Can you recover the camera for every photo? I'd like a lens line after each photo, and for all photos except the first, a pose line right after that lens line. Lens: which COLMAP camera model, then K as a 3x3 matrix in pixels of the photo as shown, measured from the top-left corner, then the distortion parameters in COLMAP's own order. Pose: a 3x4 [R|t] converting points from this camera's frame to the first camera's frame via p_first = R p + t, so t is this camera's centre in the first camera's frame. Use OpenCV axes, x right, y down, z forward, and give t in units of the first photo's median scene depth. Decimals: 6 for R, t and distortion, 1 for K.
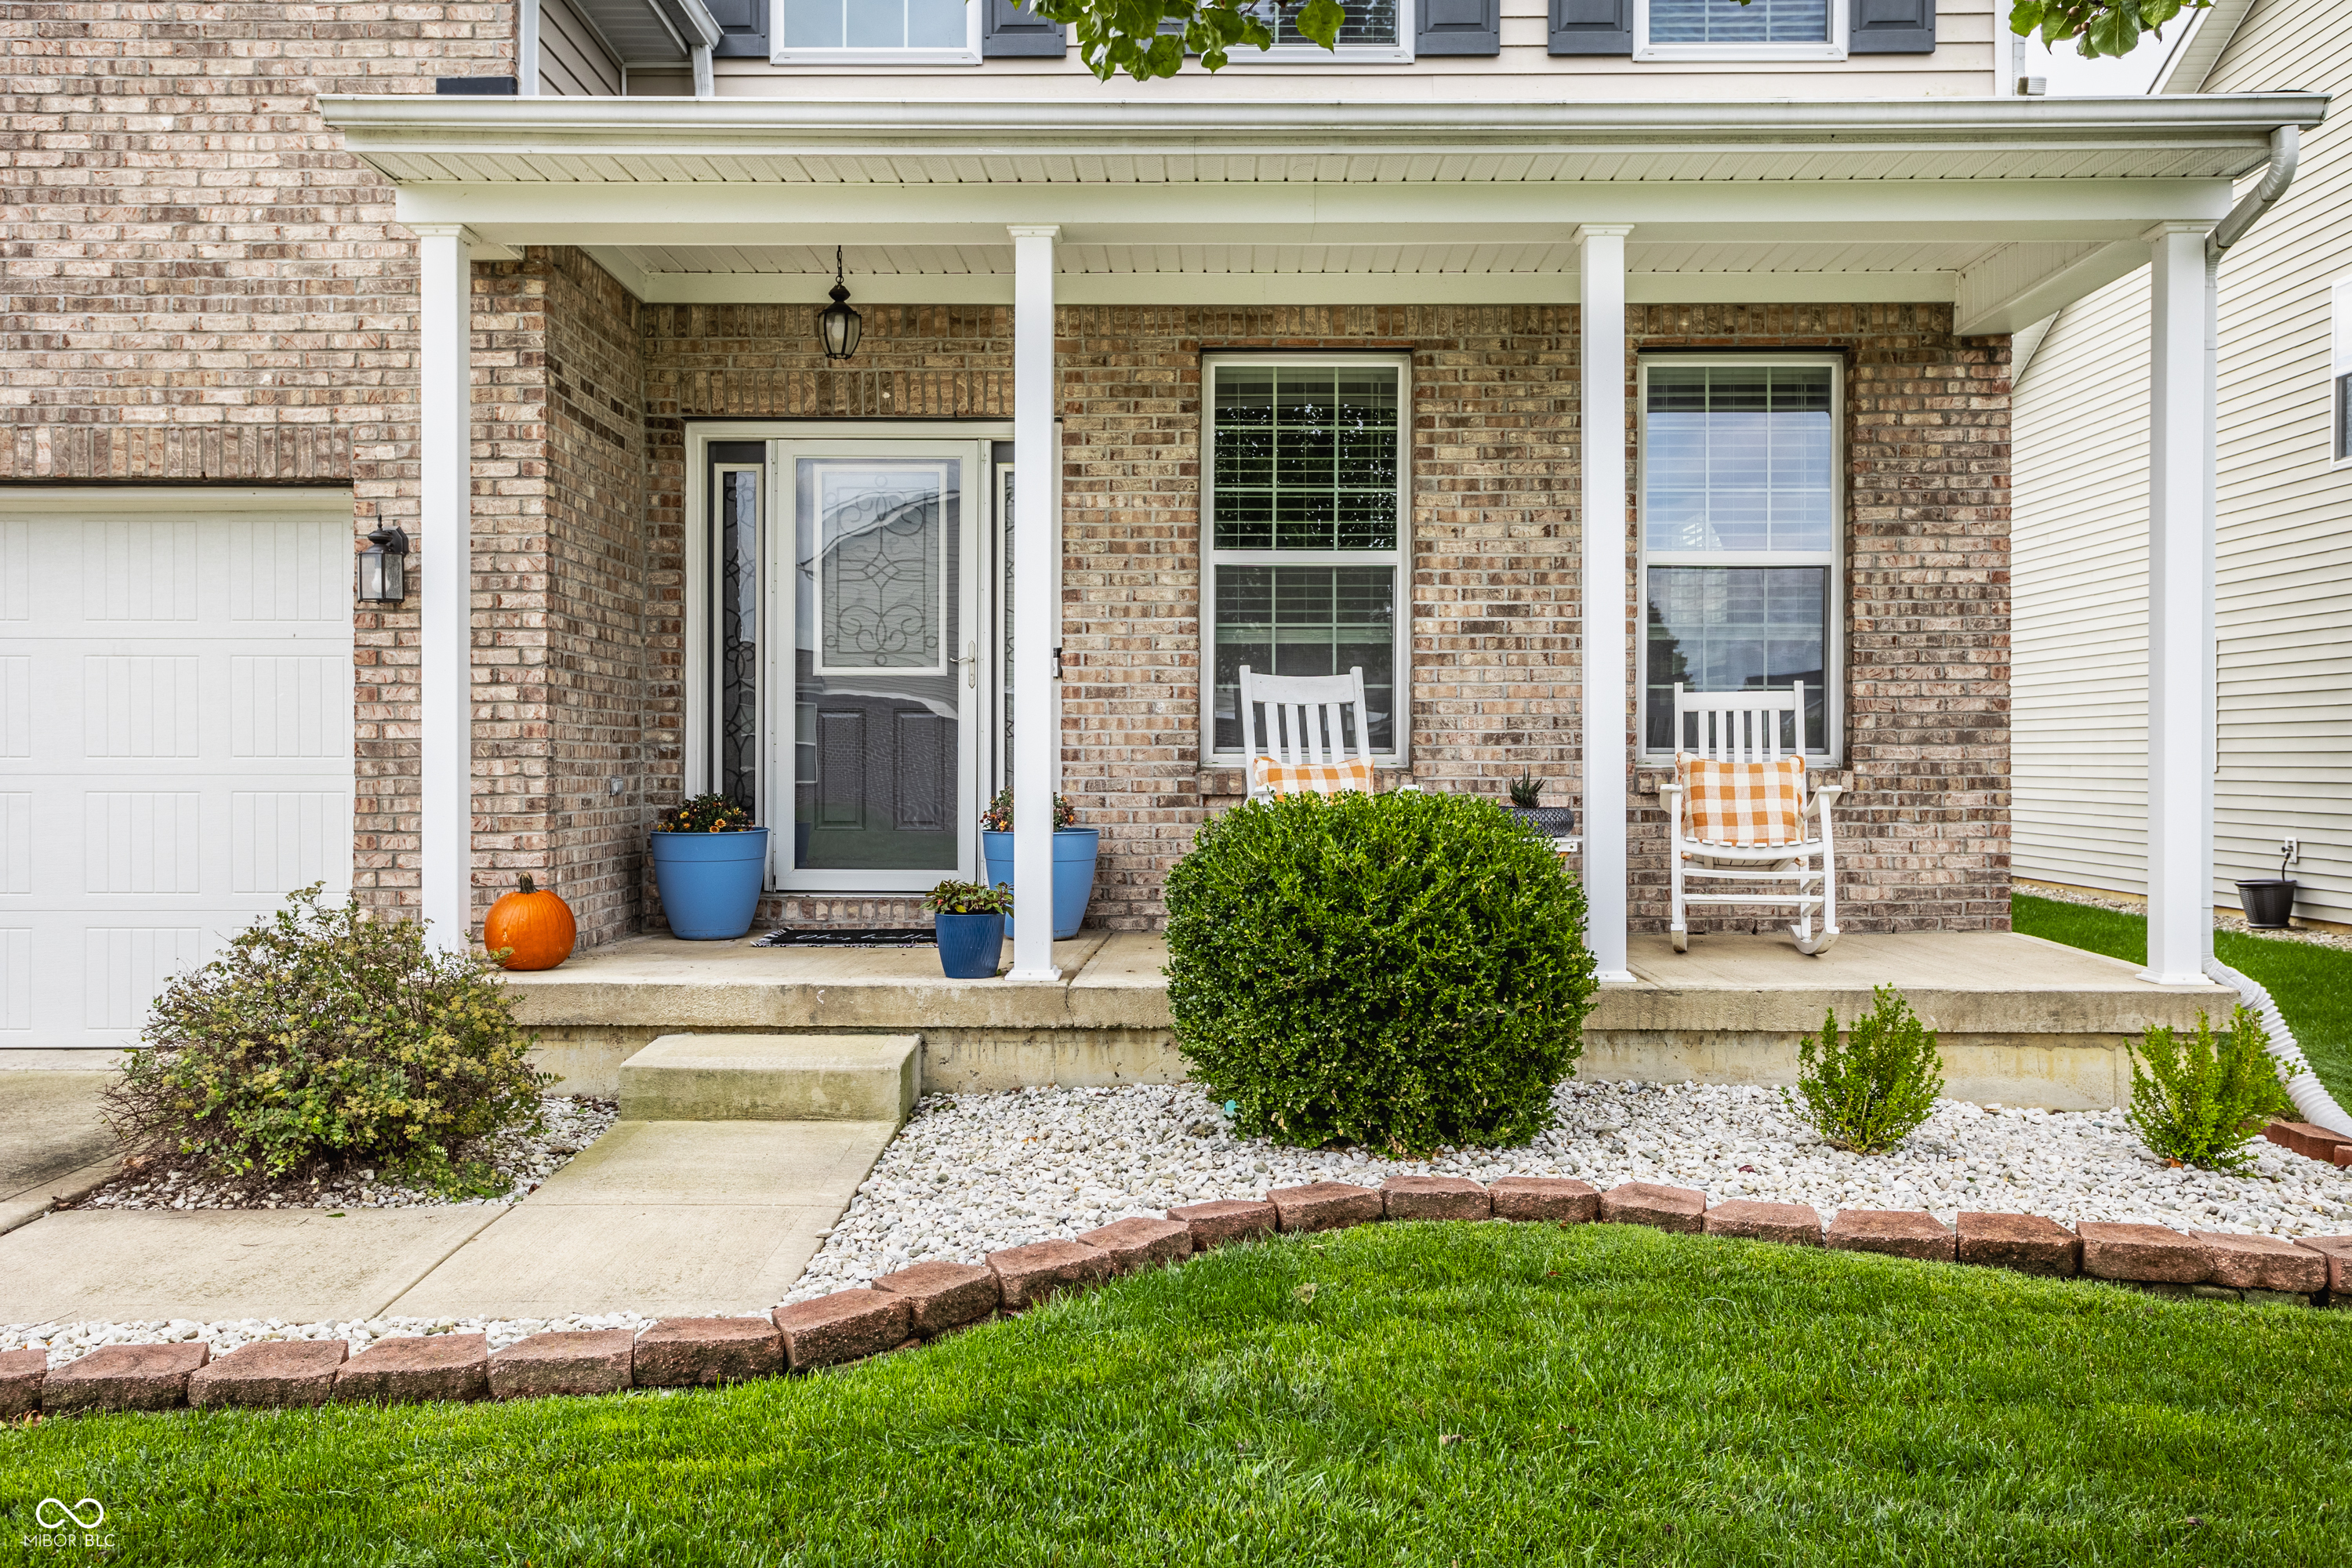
lens RADIAL K [[1916.3, 0, 1218.8], [0, 1916.3, 764.2], [0, 0, 1]] dist [-0.000378, 0.026827]
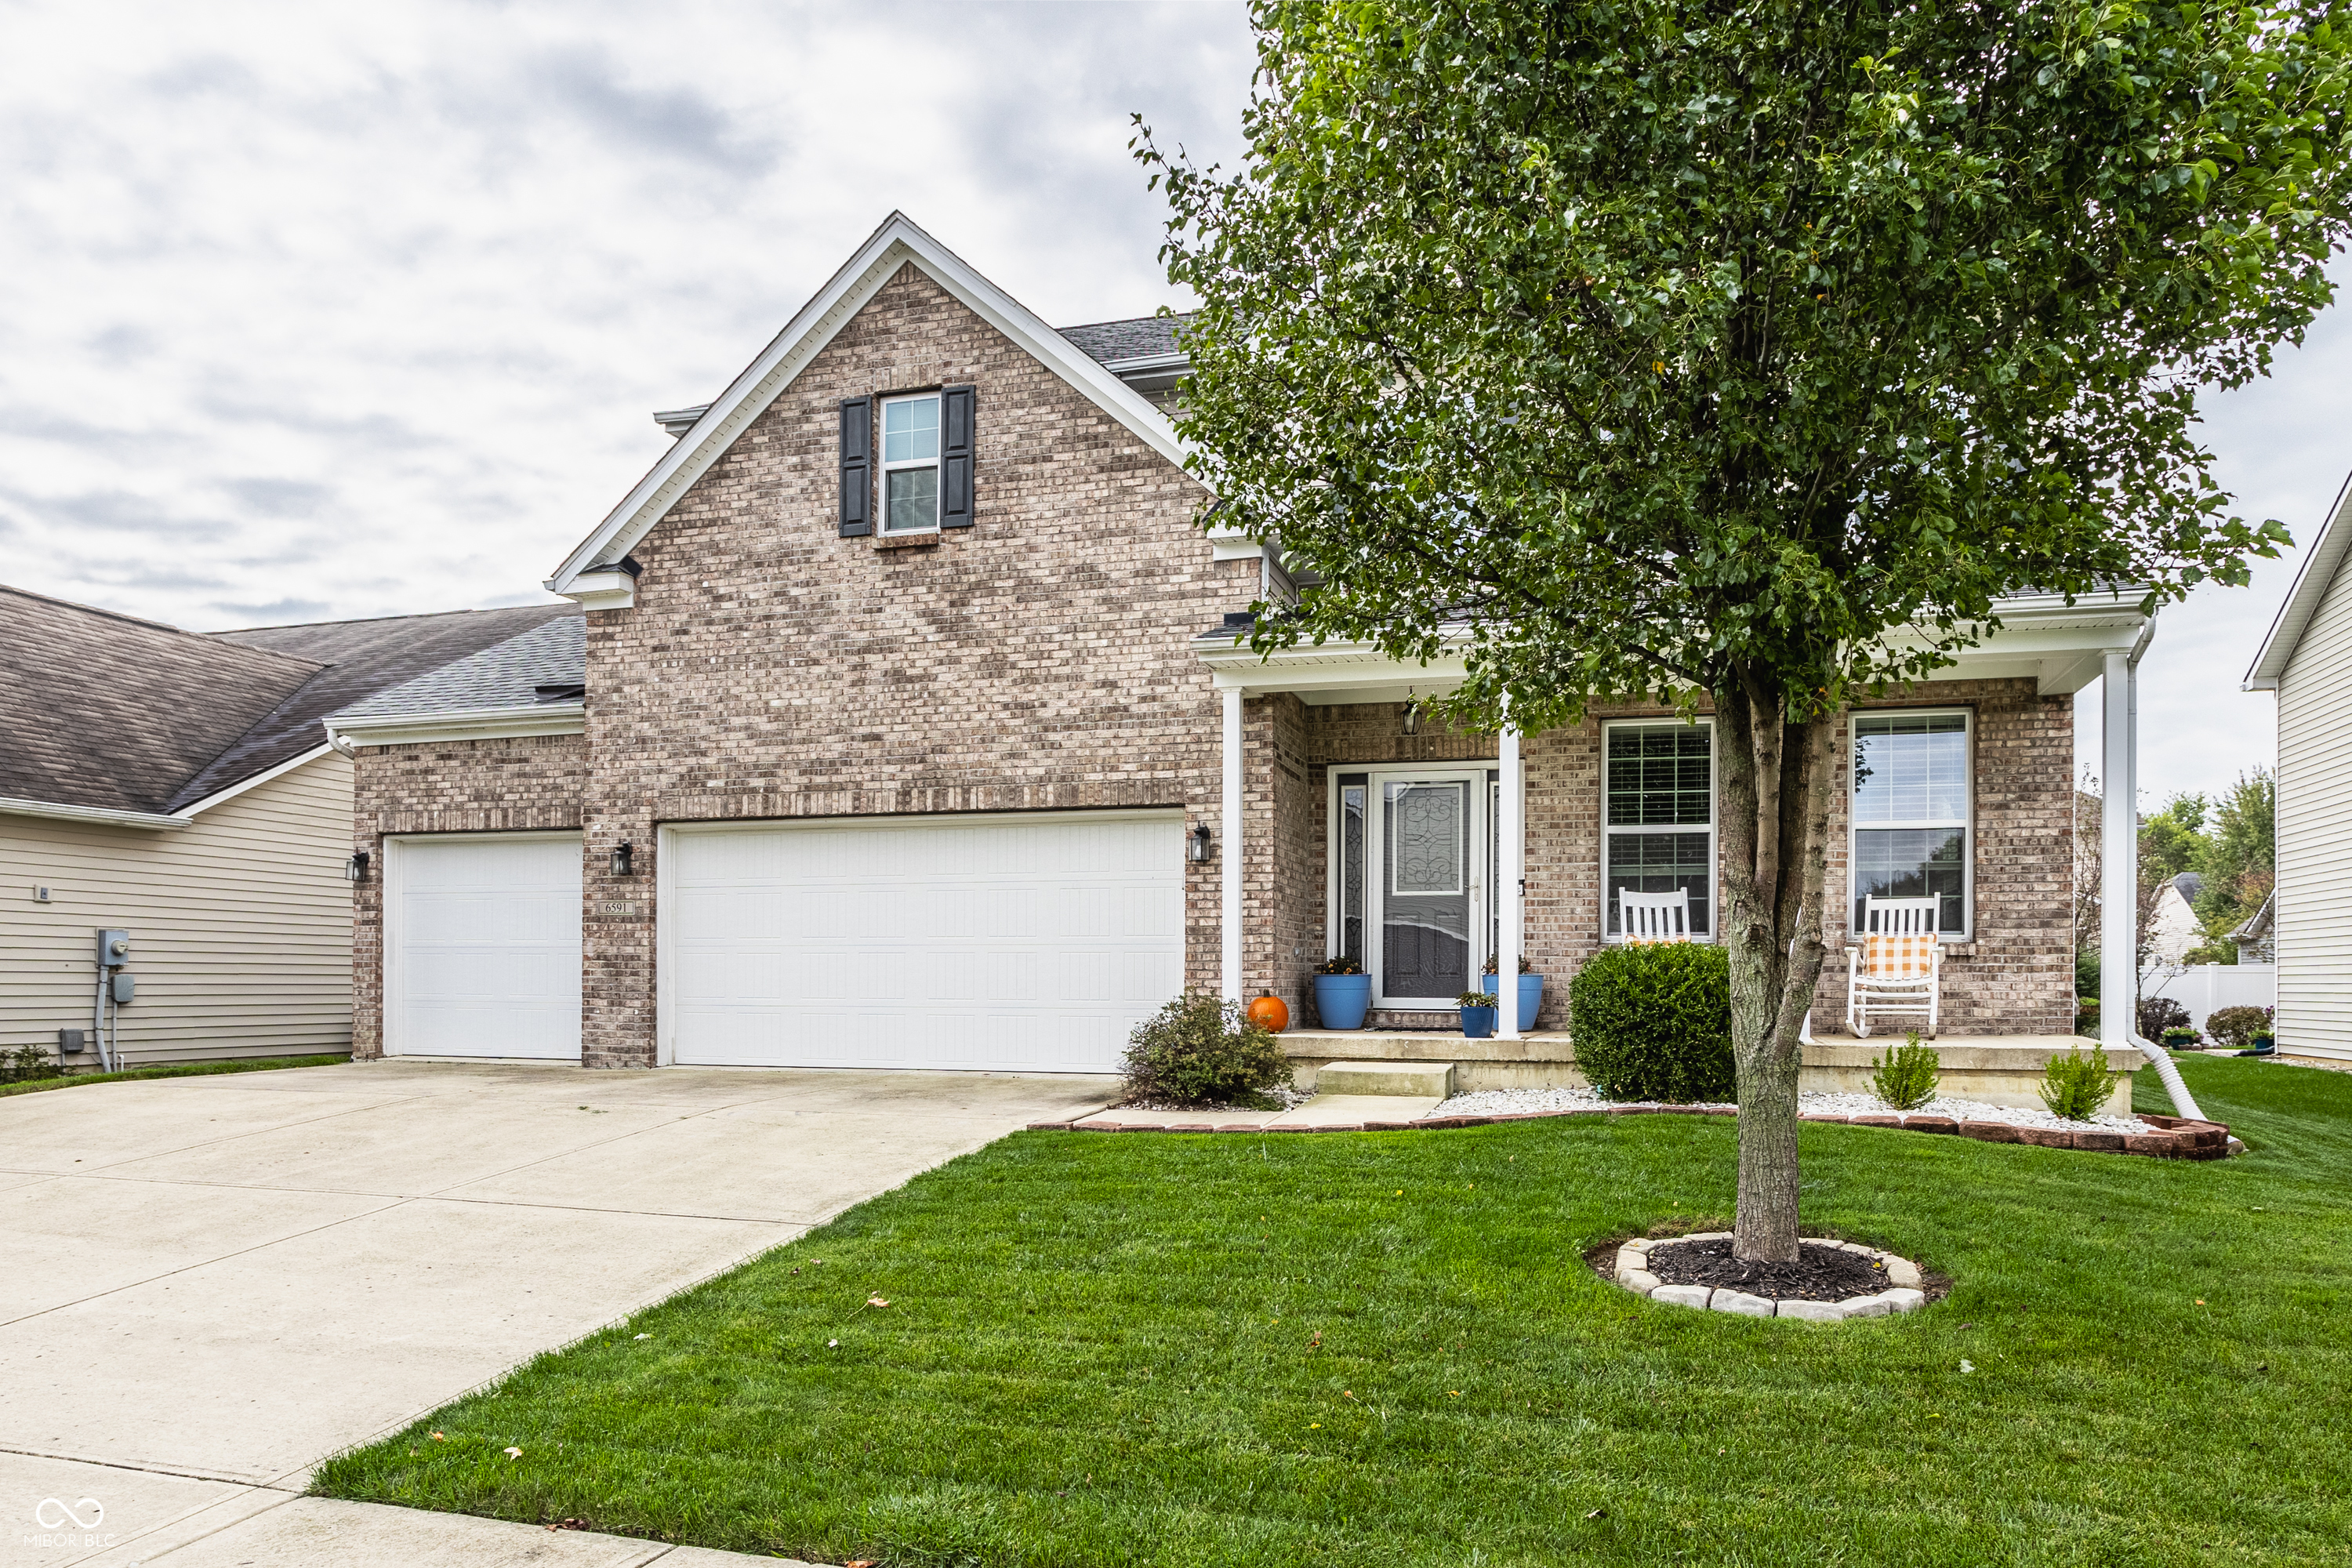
lens RADIAL K [[1619.4, 0, 1195.0], [0, 1619.4, 967.6], [0, 0, 1]] dist [-0.050772, 0.007552]
pose [[0.957745, 0.001546, -0.287615, 0.074874], [-0.005006, 0.999924, -0.011295, 0.052731], [0.287576, 0.012258, 0.957680, -0.708801]]
